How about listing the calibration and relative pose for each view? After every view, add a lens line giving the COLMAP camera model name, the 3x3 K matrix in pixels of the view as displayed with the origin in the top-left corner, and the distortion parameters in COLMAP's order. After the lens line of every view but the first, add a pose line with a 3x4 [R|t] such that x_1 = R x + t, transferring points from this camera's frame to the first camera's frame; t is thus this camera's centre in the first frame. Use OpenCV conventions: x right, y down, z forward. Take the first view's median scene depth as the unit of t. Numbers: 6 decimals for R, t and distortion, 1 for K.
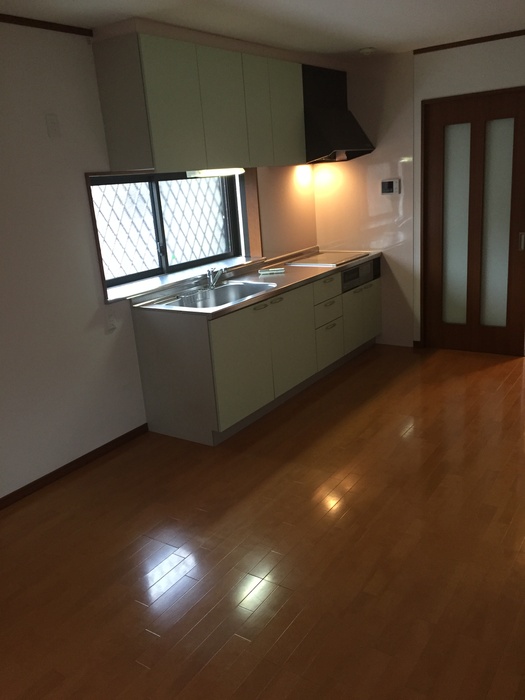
lens RADIAL K [[596.6, 0, 262.5], [0, 596.6, 350.0], [0, 0, 1]] dist [0.124666, 0.001421]
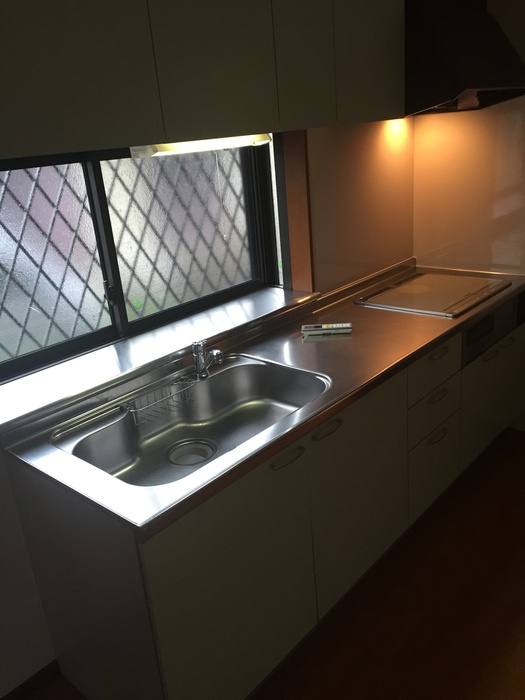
lens RADIAL K [[601.9, 0, 262.5], [0, 601.9, 350.0], [0, 0, 1]] dist [0.055812, -0.000584]
pose [[0.991766, 0.040035, -0.121642, 0.023303], [-0.029111, 0.995490, 0.090291, -0.152236], [0.124708, -0.086007, 0.988459, 0.446550]]
